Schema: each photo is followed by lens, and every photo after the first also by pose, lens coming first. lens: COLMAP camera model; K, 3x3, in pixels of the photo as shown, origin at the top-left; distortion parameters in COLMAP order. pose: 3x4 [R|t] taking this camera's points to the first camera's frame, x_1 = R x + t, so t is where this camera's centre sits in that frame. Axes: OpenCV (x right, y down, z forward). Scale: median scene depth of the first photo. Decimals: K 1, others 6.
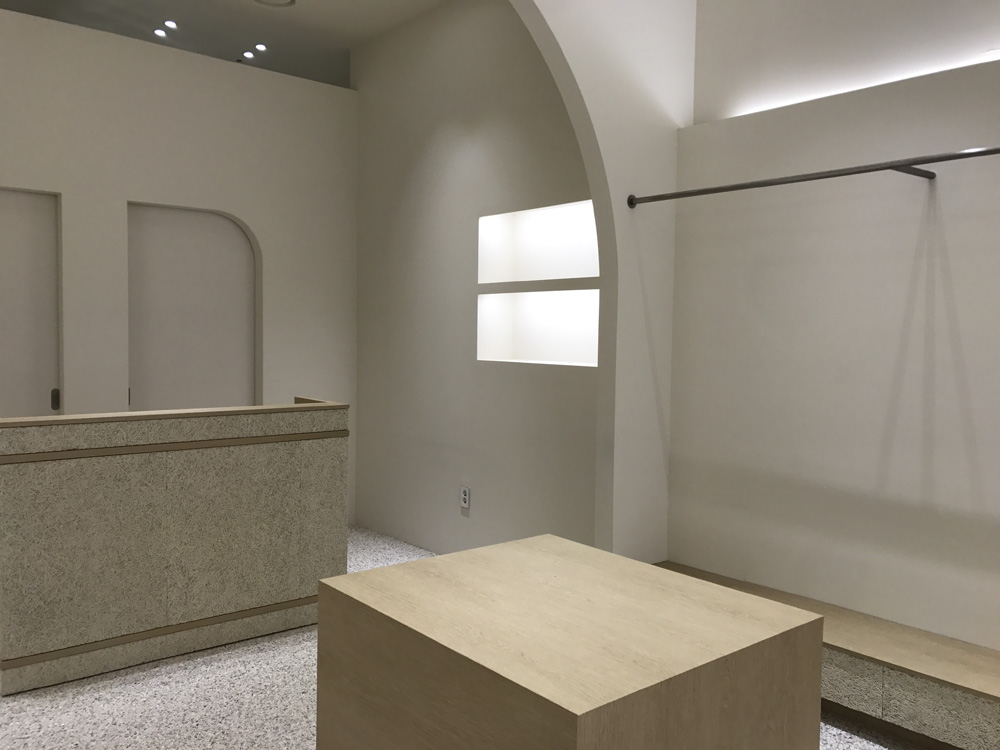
lens RADIAL K [[824.8, 0, 504.6], [0, 824.8, 371.4], [0, 0, 1]] dist [0.040525, -0.041604]
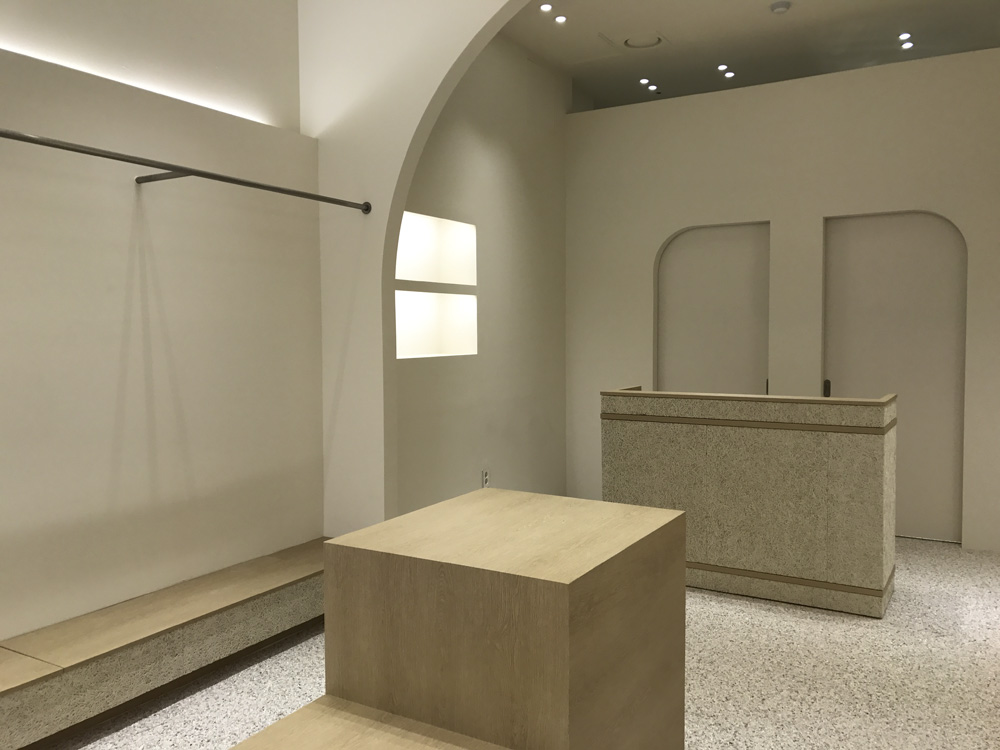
lens RADIAL K [[824.8, 0, 483.5], [0, 824.8, 368.2], [0, 0, 1]] dist [0.040525, -0.041604]
pose [[0.323853, 0.028107, -0.945690, 0.628040], [-0.035969, 0.999202, 0.017380, 0.000077], [0.945424, 0.028387, 0.324605, 0.248188]]
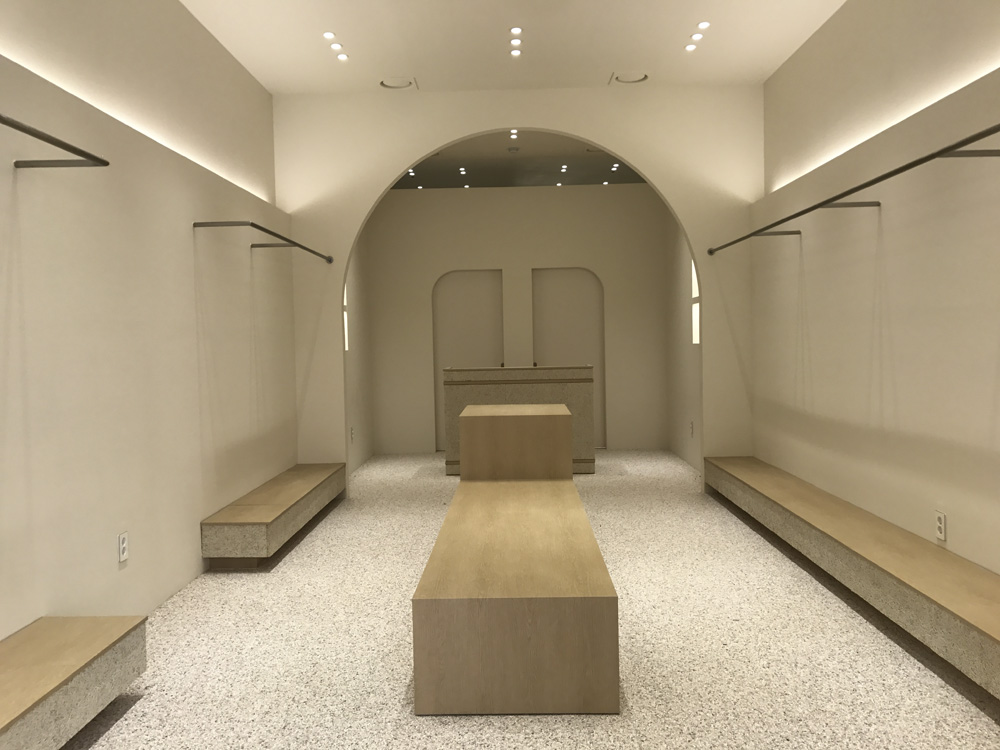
lens RADIAL K [[824.8, 0, 502.5], [0, 824.8, 367.3], [0, 0, 1]] dist [0.040525, -0.041604]
pose [[0.756648, -0.008597, -0.653765, 1.011469], [-0.001646, 0.999885, -0.015054, 0.078783], [0.653820, 0.012467, 0.756548, -0.690310]]
